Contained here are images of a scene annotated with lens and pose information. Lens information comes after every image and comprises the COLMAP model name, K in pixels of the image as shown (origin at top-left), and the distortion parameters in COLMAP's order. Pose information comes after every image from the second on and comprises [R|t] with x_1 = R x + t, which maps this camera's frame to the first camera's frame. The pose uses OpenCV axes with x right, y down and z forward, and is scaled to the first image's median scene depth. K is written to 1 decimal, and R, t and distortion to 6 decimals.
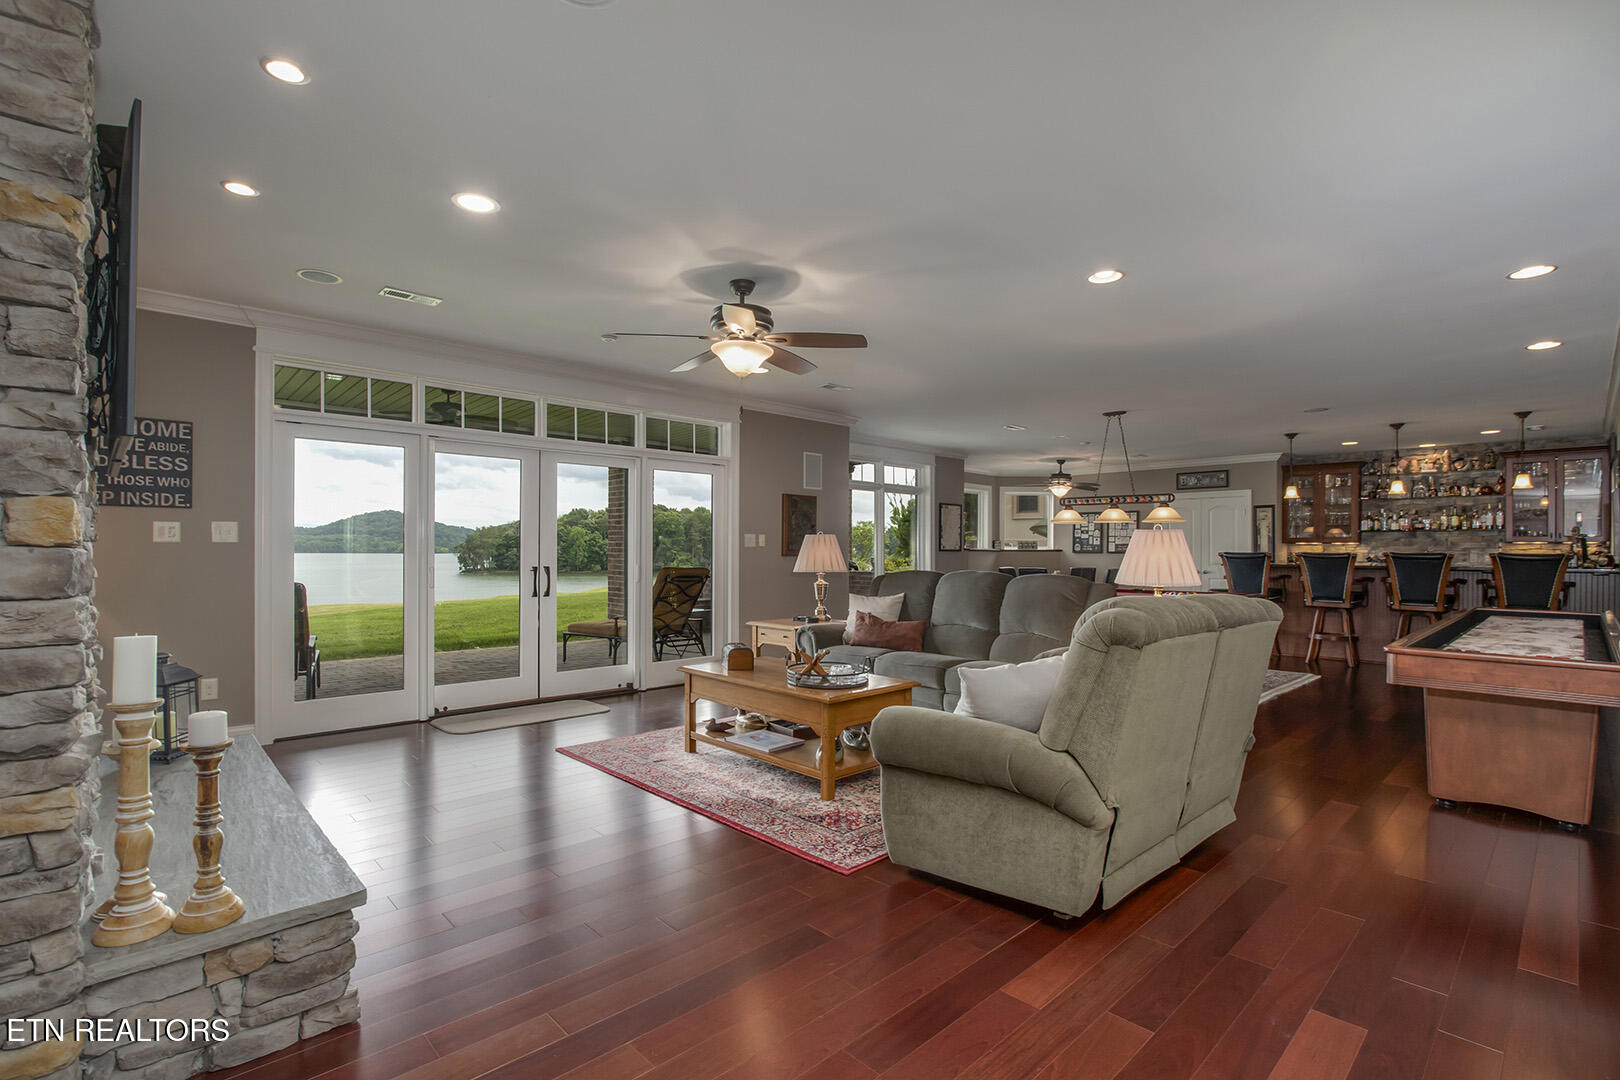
lens RADIAL K [[758.2, 0, 813.2], [0, 758.2, 551.3], [0, 0, 1]] dist [-0.019279, 0.000482]
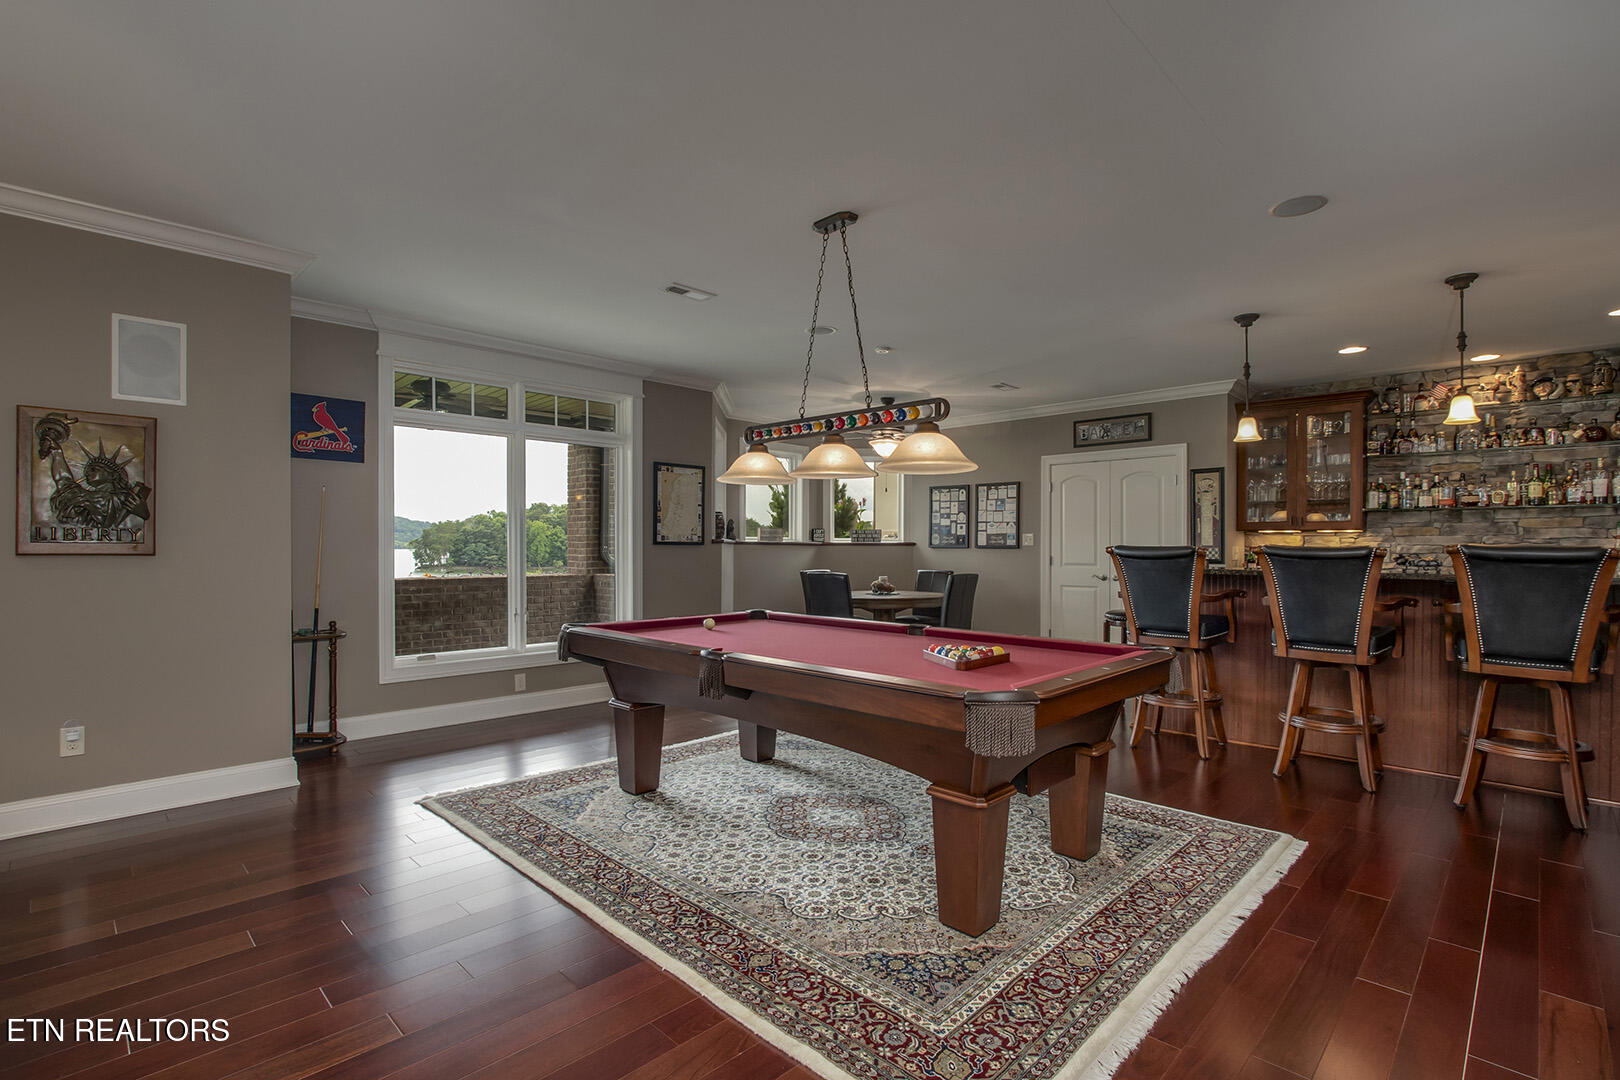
lens RADIAL K [[758.2, 0, 813.2], [0, 758.2, 551.3], [0, 0, 1]] dist [-0.019279, 0.000482]
pose [[0.999546, -0.001358, 0.030089, 0.283936], [0.001158, 0.999977, 0.006654, 0.001059], [-0.030098, -0.006616, 0.999525, 0.433486]]
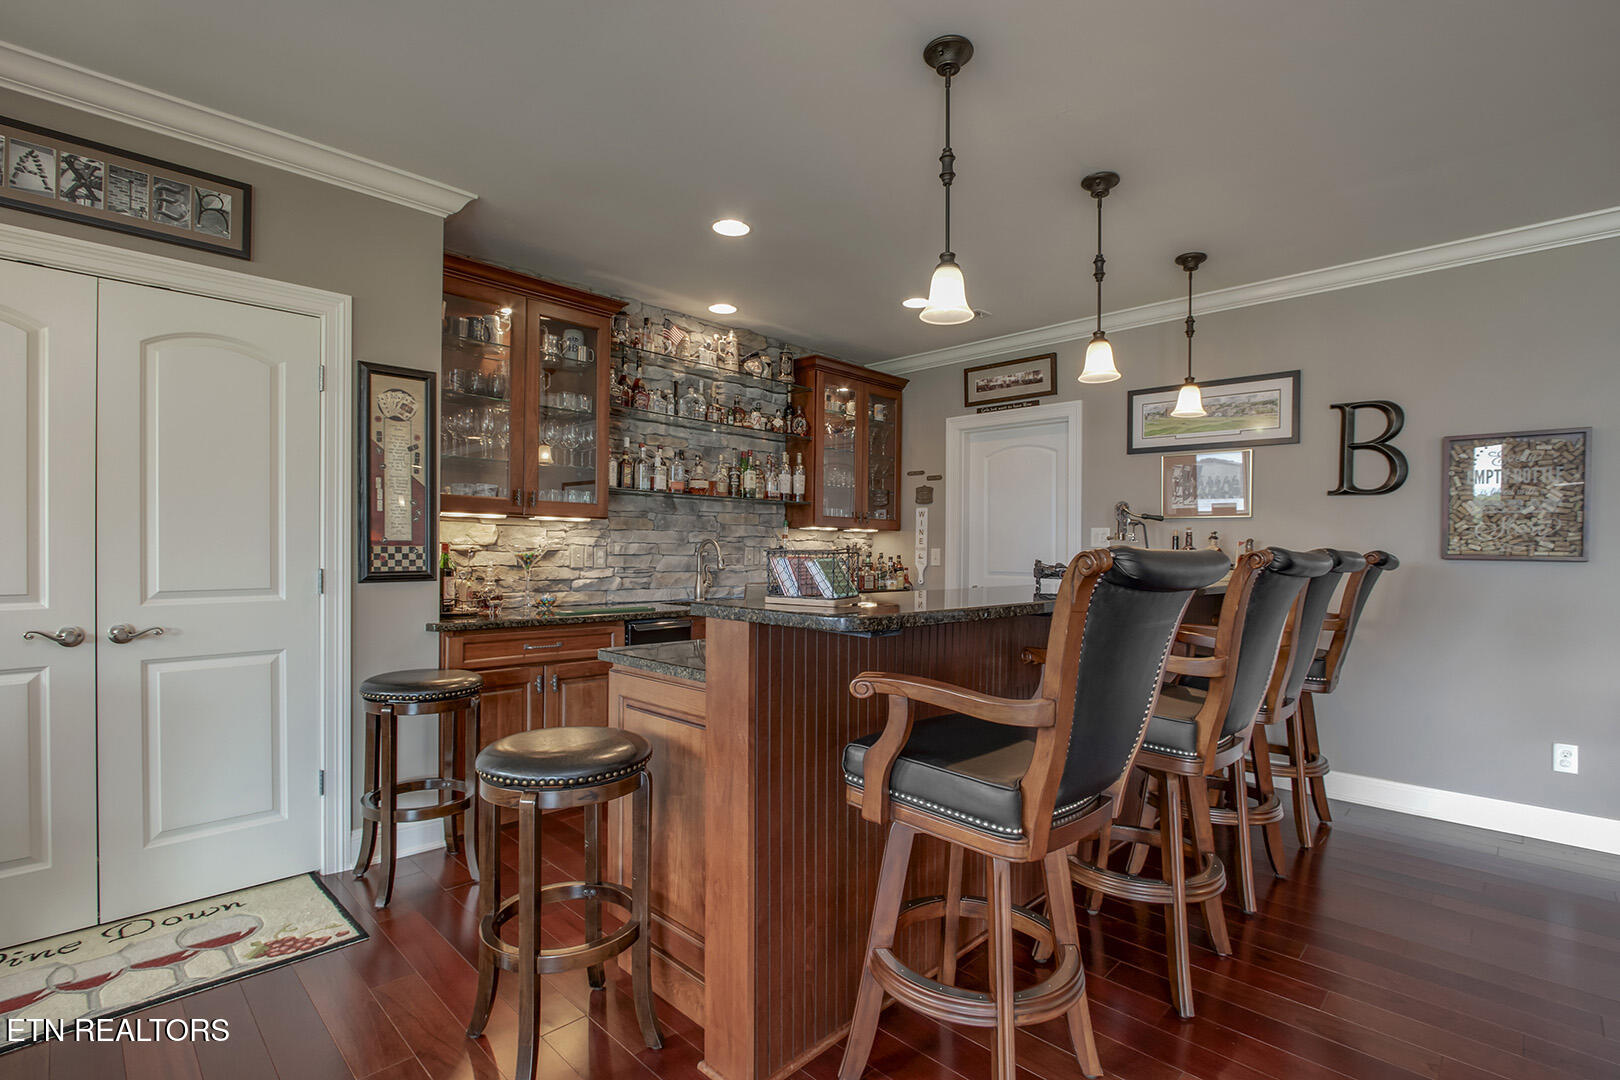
lens RADIAL K [[758.2, 0, 813.2], [0, 758.2, 551.3], [0, 0, 1]] dist [-0.019279, 0.000482]
pose [[-0.031226, -0.005848, 0.999495, 0.349429], [-0.008861, 0.999945, 0.005574, 0.001970], [-0.999473, -0.008682, -0.031276, 0.926998]]
